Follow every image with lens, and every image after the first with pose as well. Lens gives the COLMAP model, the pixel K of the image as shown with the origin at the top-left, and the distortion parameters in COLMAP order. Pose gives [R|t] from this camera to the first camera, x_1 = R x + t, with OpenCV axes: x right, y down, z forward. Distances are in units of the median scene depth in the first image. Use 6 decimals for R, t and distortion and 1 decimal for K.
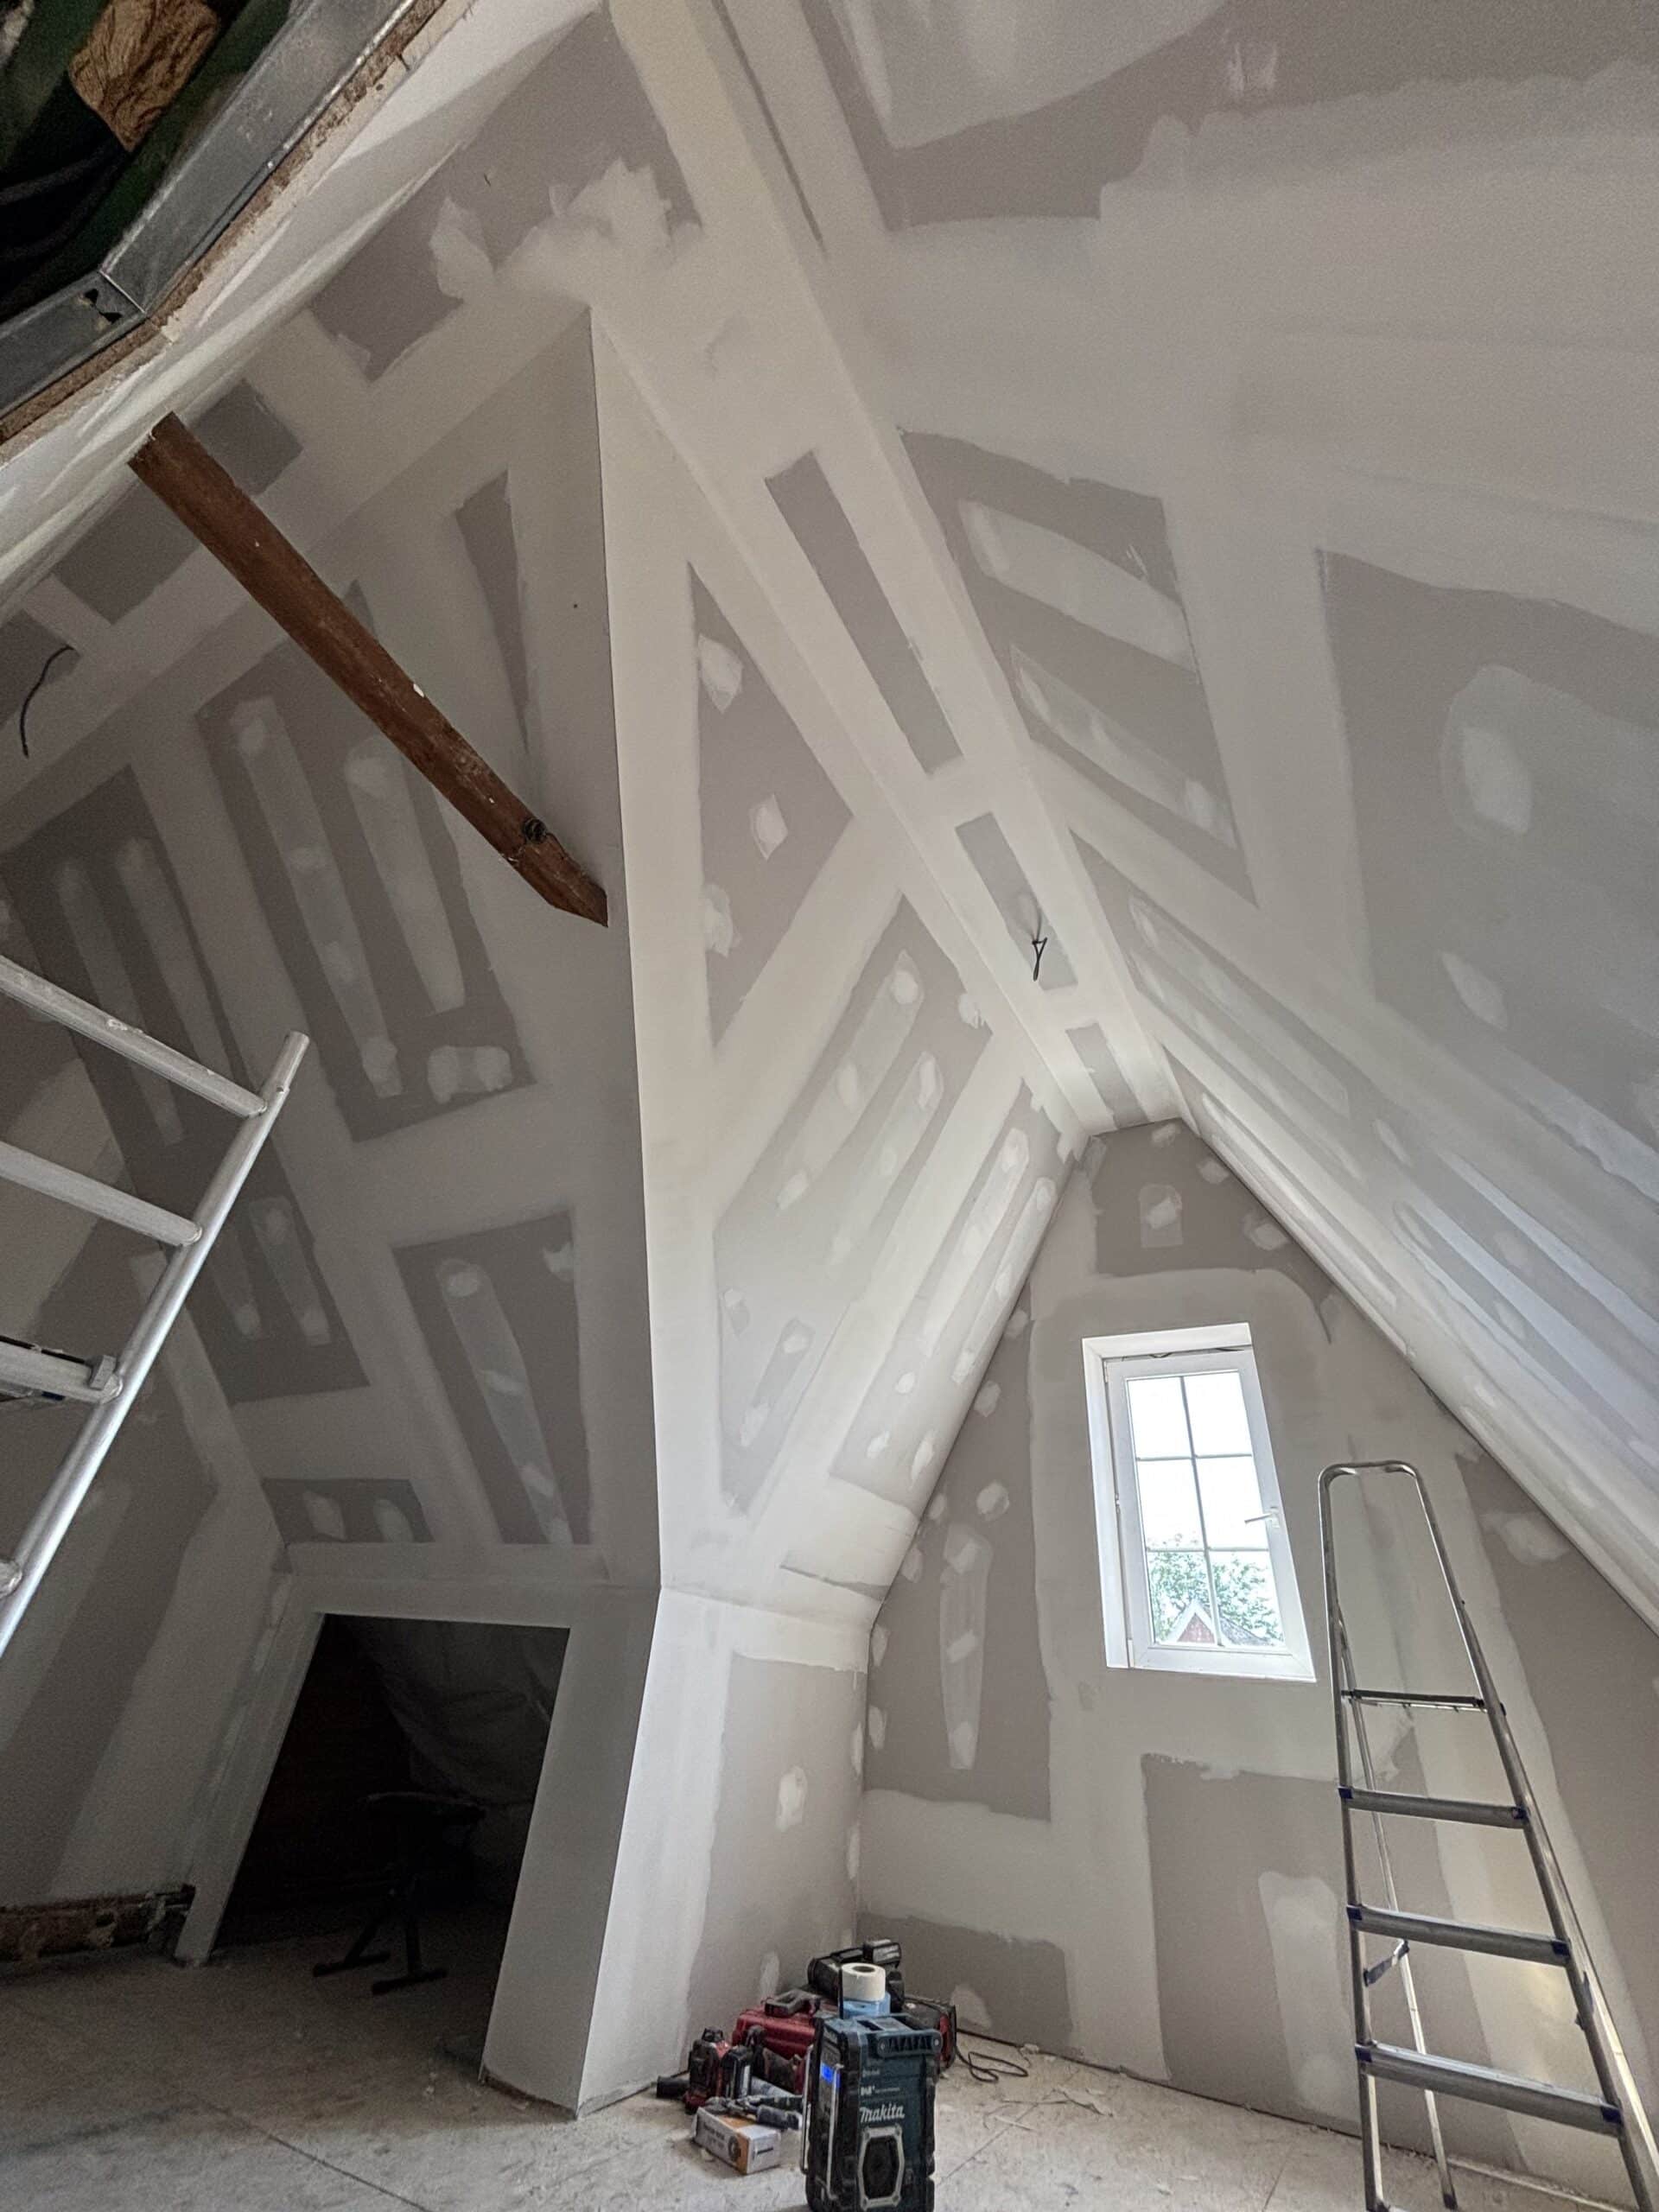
lens RADIAL K [[888.5, 0, 833.8], [0, 888.5, 1105.8], [0, 0, 1]] dist [0.001290, -0.000271]
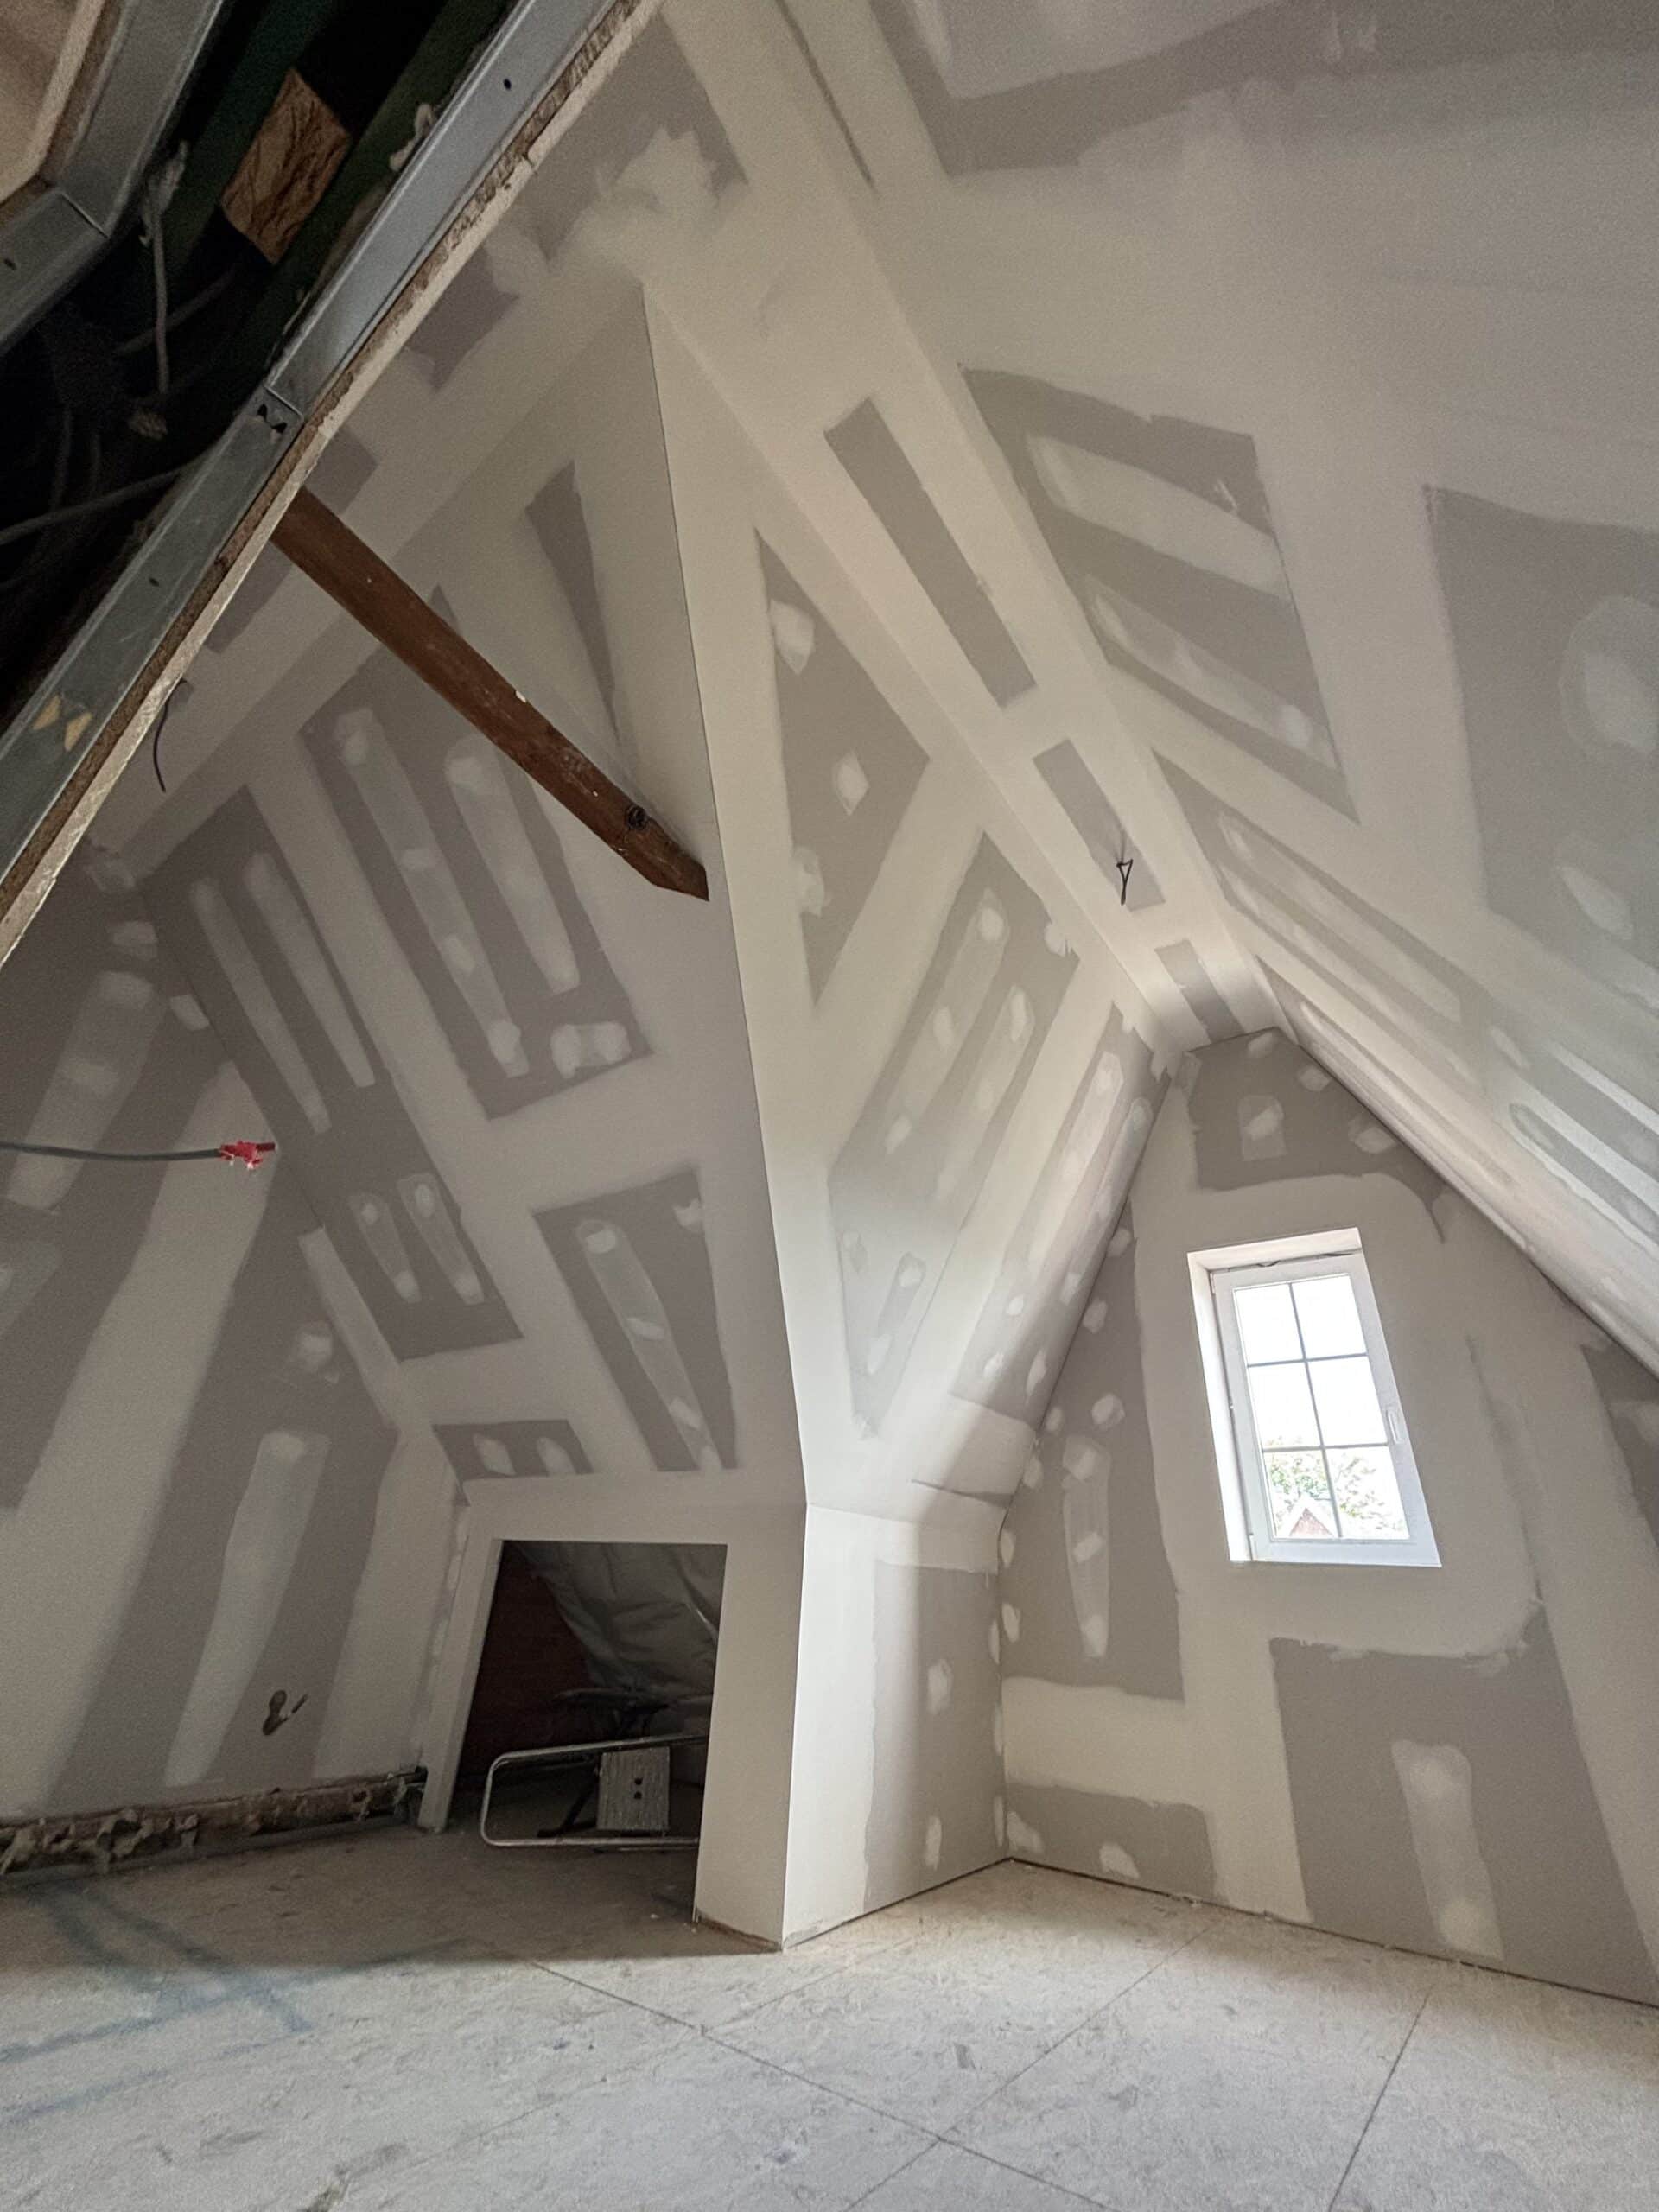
lens RADIAL K [[887.5, 0, 835.0], [0, 887.5, 1103.7], [0, 0, 1]] dist [0.001070, 0.000309]
pose [[0.993450, -0.077137, -0.084298, -0.030907], [0.083462, 0.993739, 0.074281, -0.023570], [0.078040, -0.080830, 0.993668, -0.037833]]
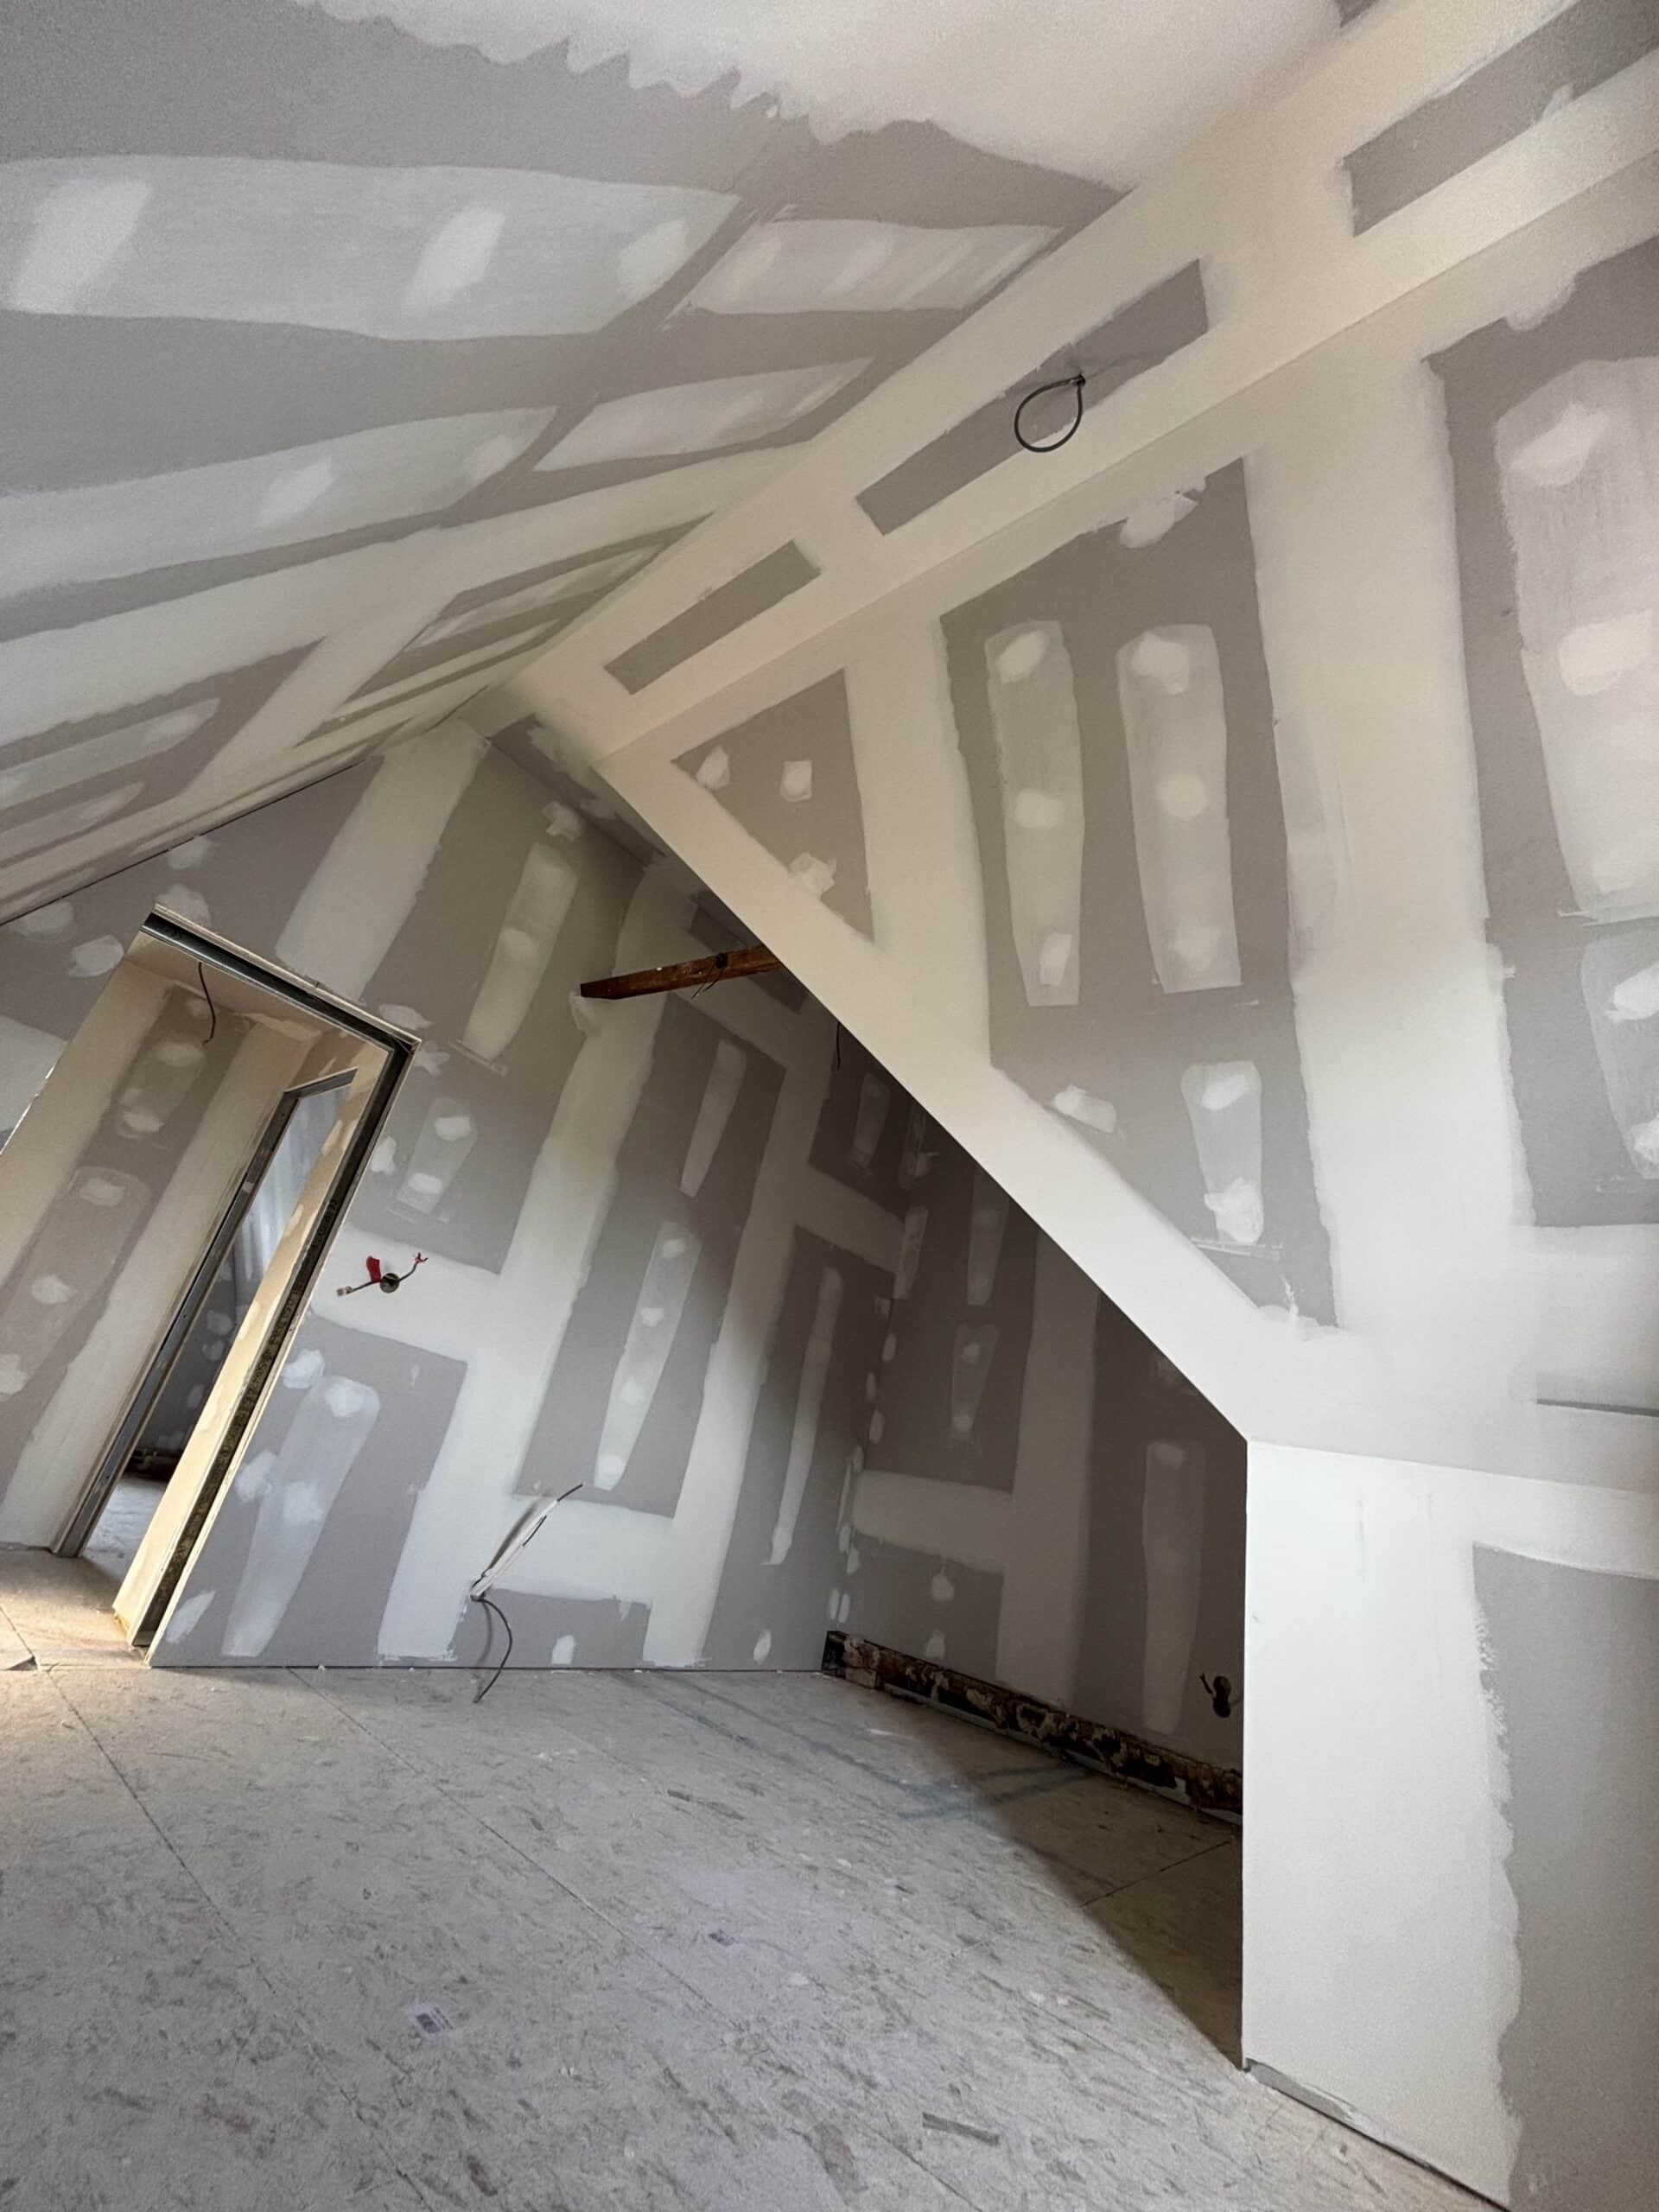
lens RADIAL K [[888.5, 0, 833.8], [0, 888.5, 1105.8], [0, 0, 1]] dist [0.001290, -0.000271]
pose [[-0.132744, -0.482833, -0.865593, 0.668608], [0.364706, 0.788255, -0.495624, 0.571171], [0.921612, -0.381478, 0.071456, 0.737728]]
